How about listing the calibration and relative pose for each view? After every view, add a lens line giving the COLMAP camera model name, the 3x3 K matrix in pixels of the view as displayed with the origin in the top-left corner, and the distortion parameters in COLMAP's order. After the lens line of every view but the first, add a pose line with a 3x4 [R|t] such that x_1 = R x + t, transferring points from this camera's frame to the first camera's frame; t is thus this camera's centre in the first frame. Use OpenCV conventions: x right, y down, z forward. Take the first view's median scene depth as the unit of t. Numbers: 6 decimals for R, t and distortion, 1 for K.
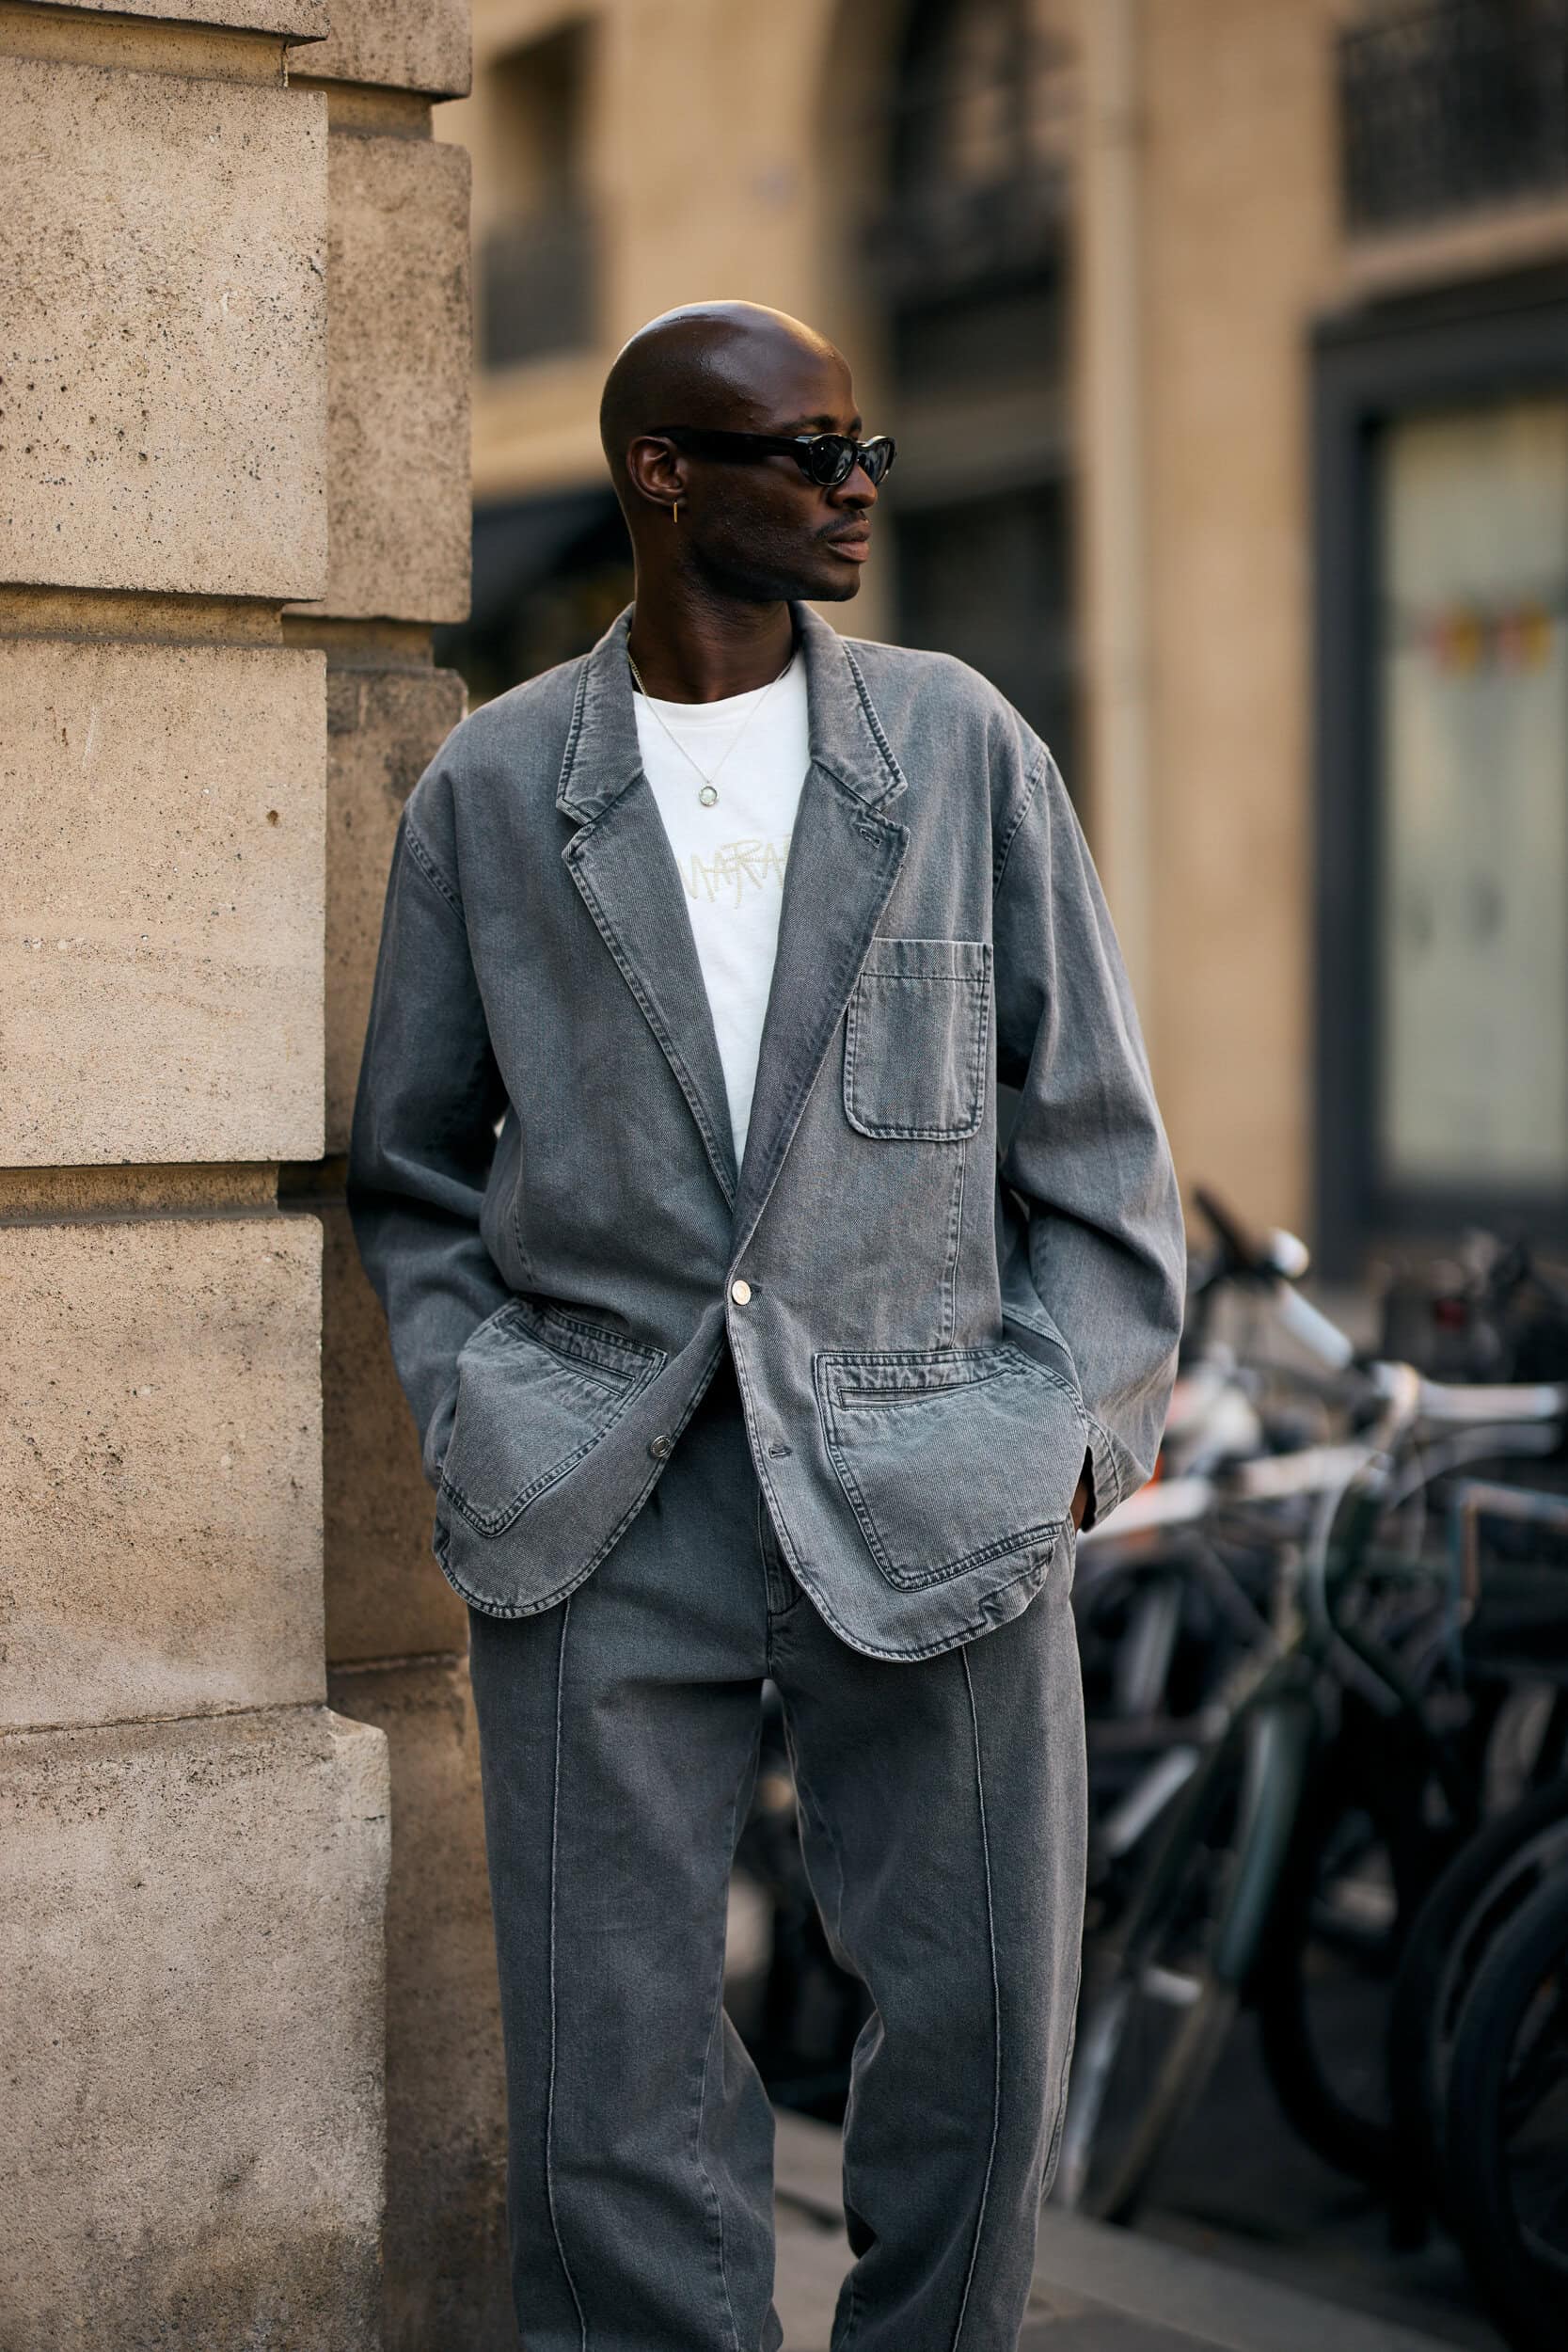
lens RADIAL K [[5714.8, 0, 784.0], [0, 5714.8, 1176.0], [0, 0, 1]] dist [0.068453, -0.506482]
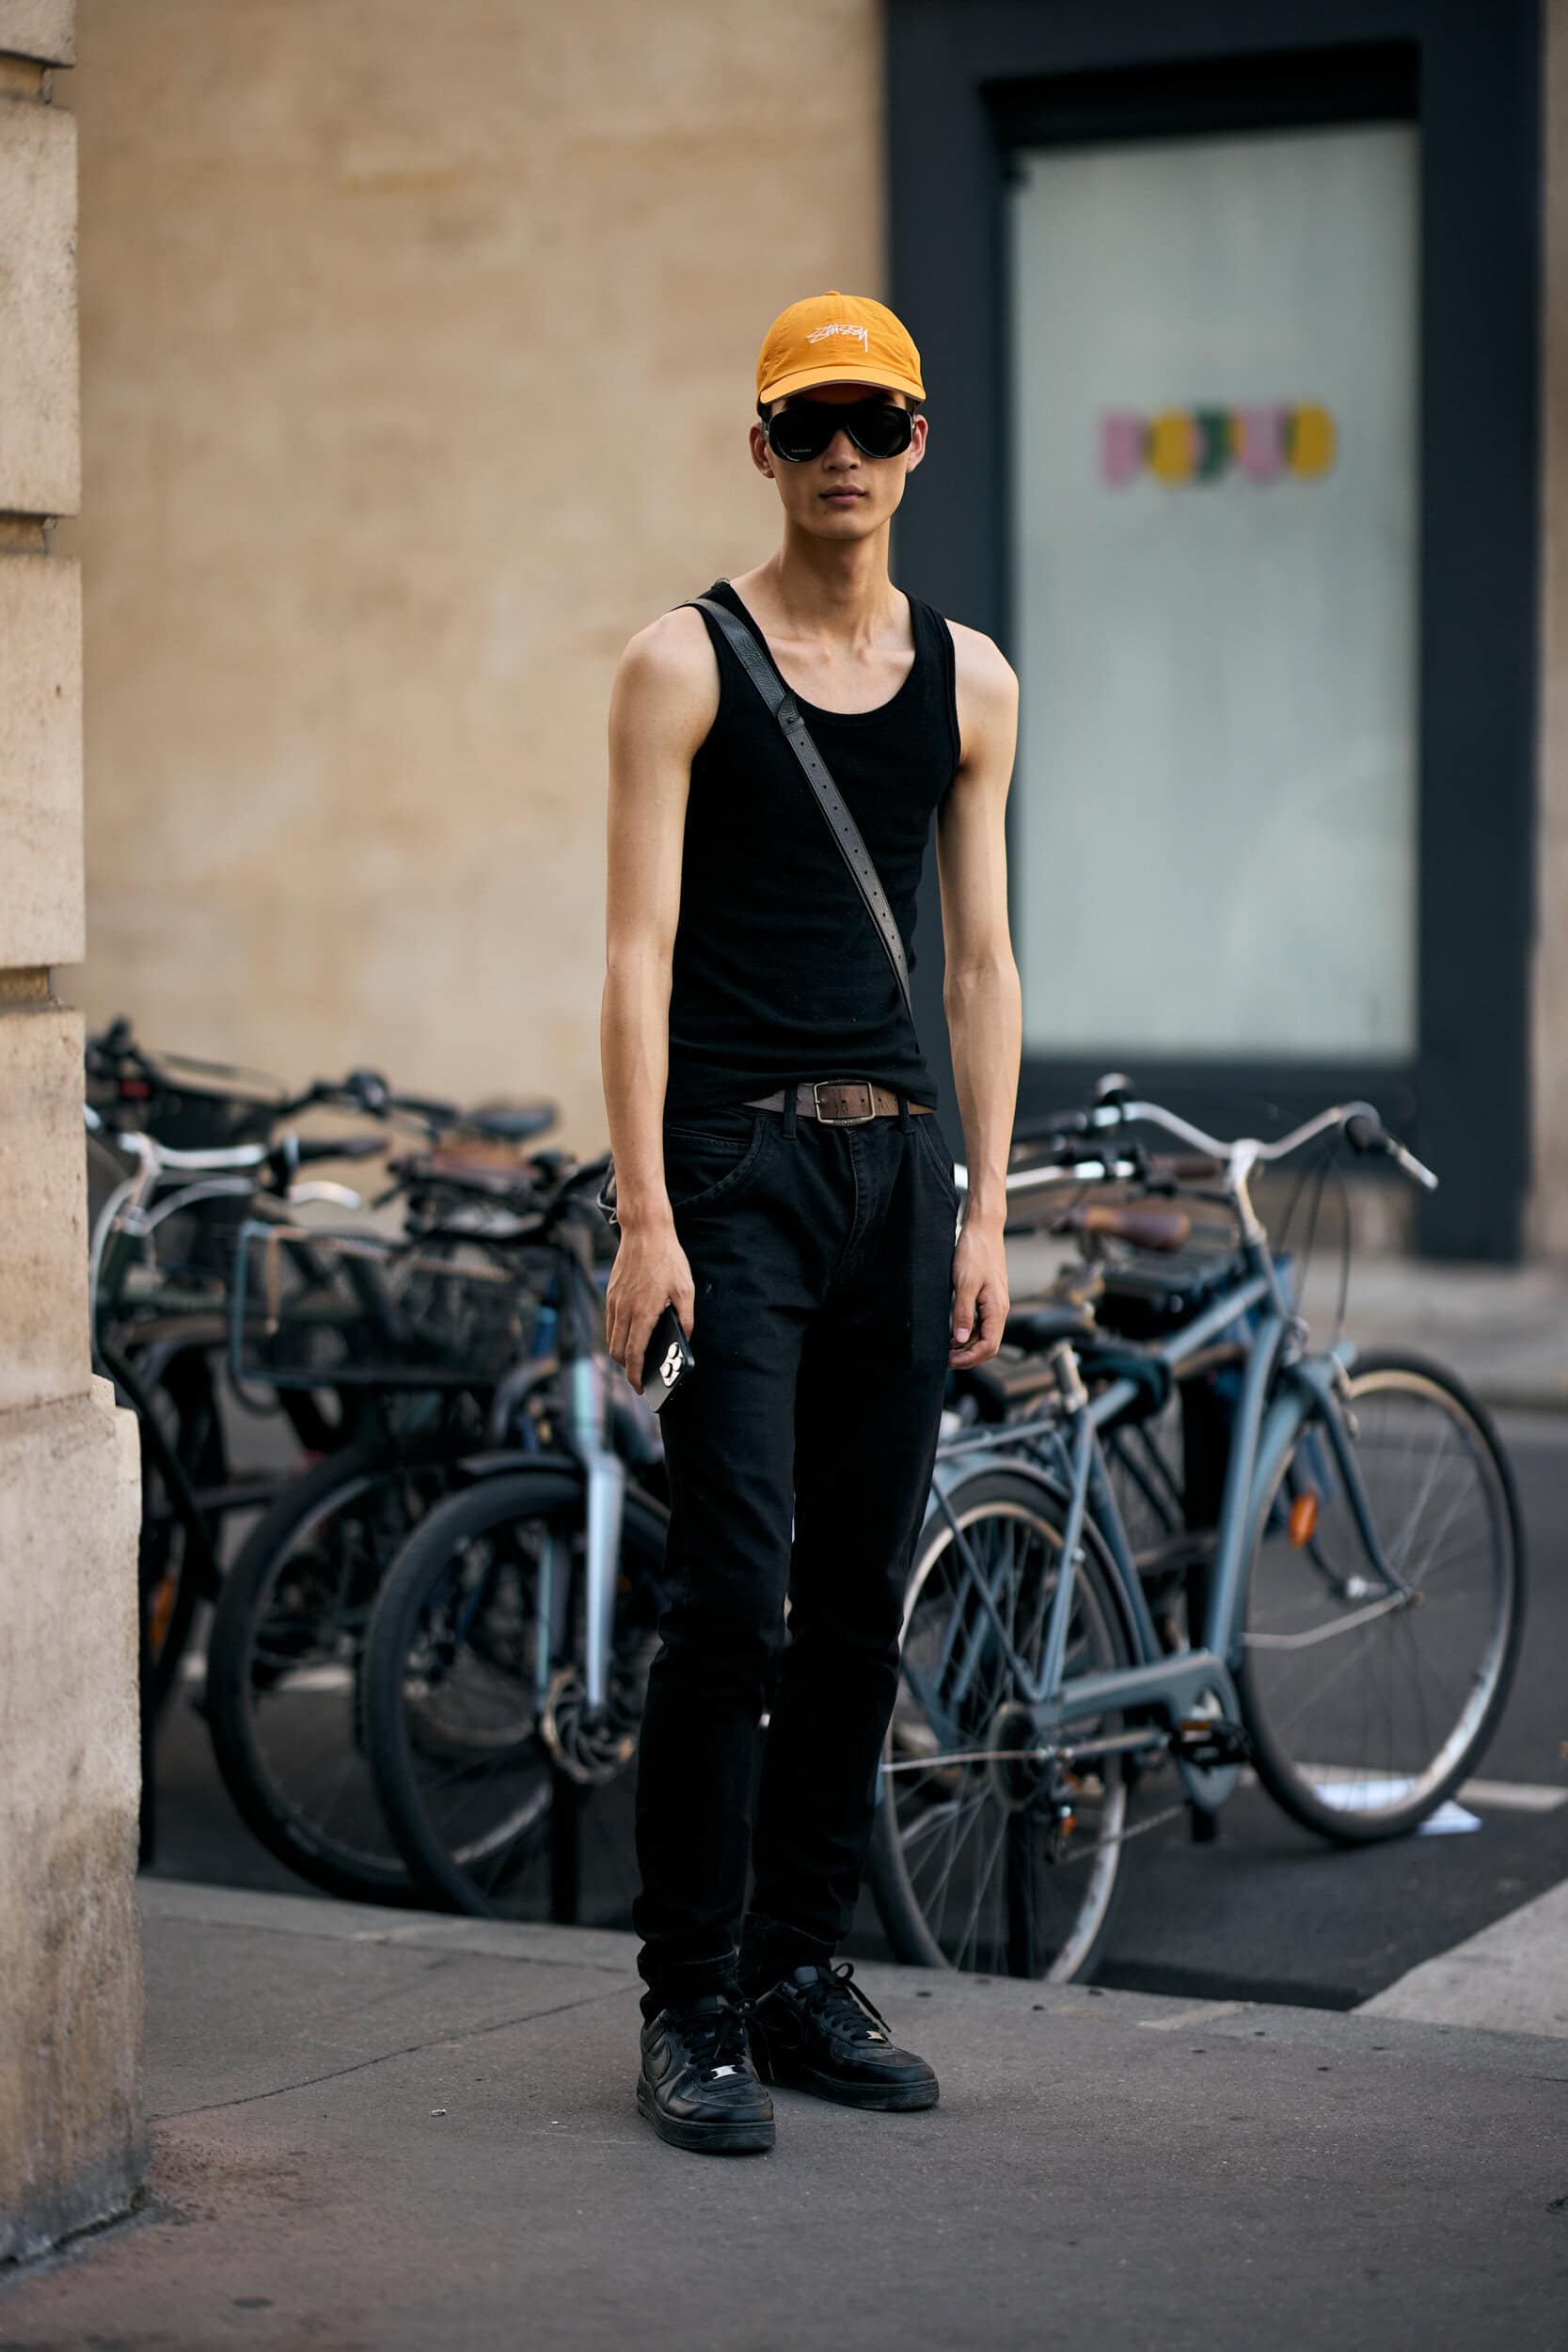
lens RADIAL K [[5740.8, 0, 784.0], [0, 5740.8, 1176.0], [0, 0, 1]] dist [0.030139, -0.068652]
pose [[0.876451, -0.038779, 0.479926, -0.559269], [0.021306, 0.998899, 0.041803, -0.005513], [-0.481019, -0.026413, 0.876312, -0.184572]]
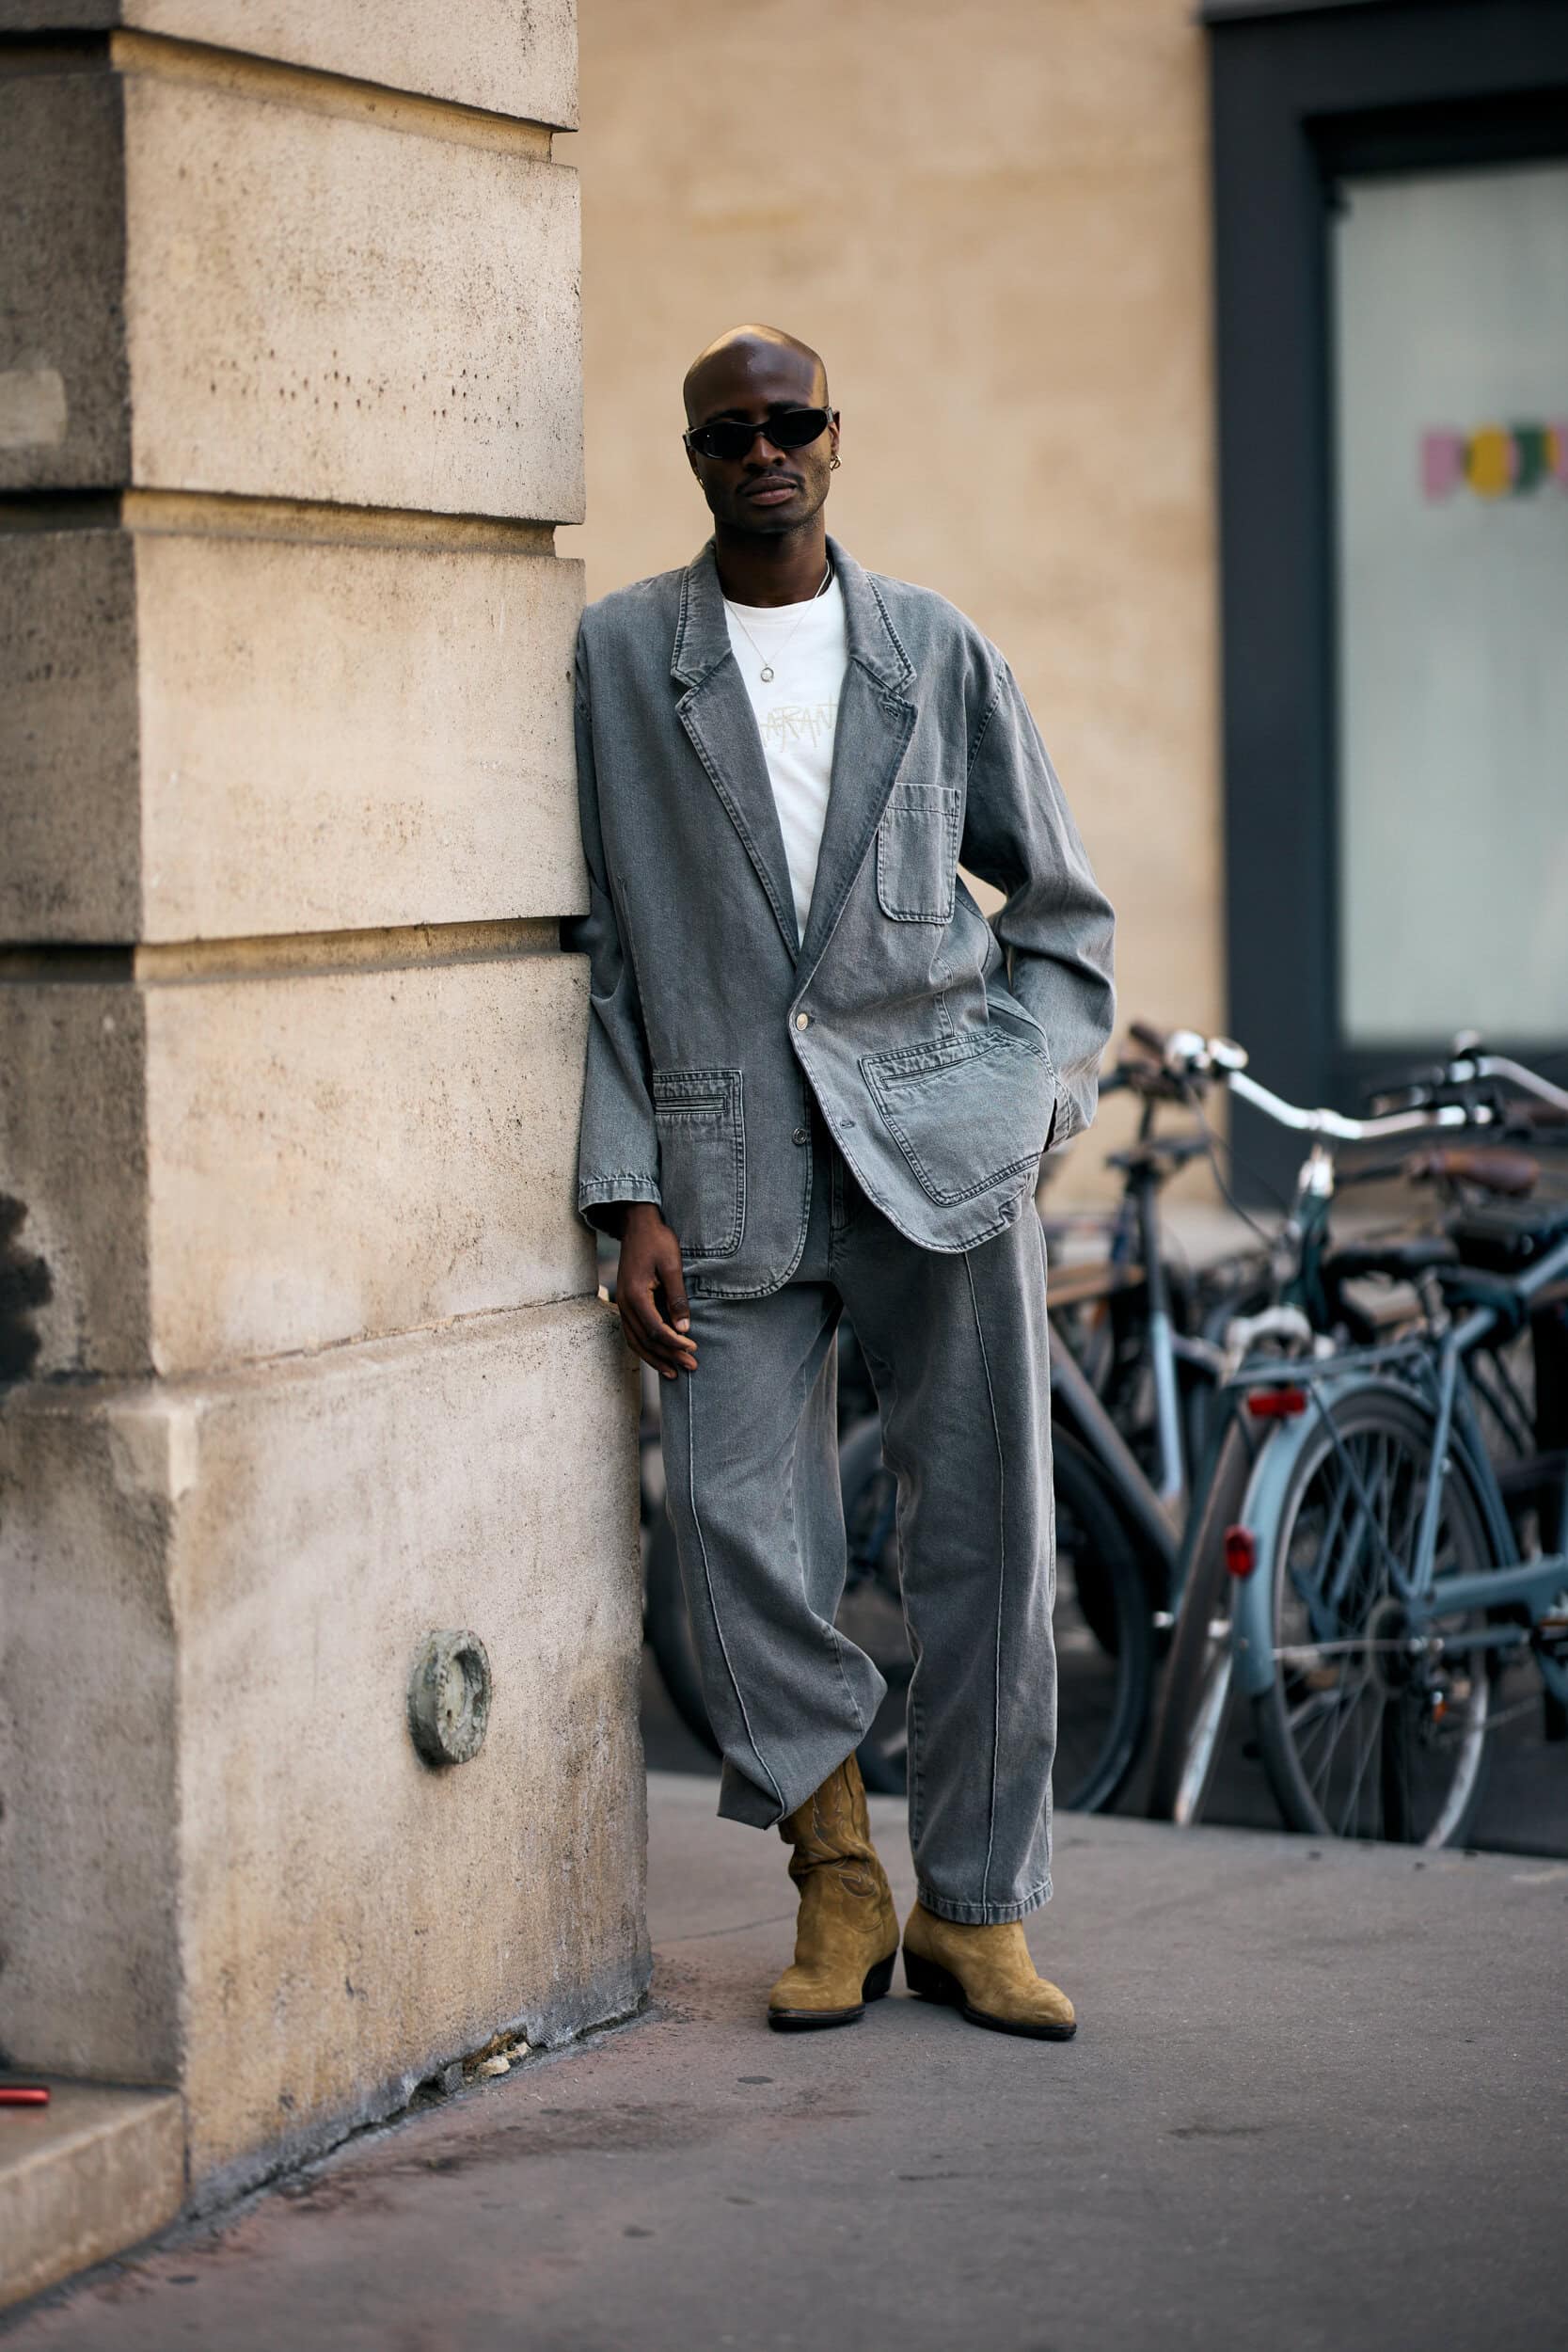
lens RADIAL K [[5714.8, 0, 784.0], [0, 5714.8, 1176.0], [0, 0, 1]] dist [0.068453, -0.506482]
pose [[0.899183, -0.043782, 0.435377, -0.671119], [0.031276, 0.998868, 0.035853, 0.012928], [-0.436454, -0.018621, 0.899534, -0.316946]]
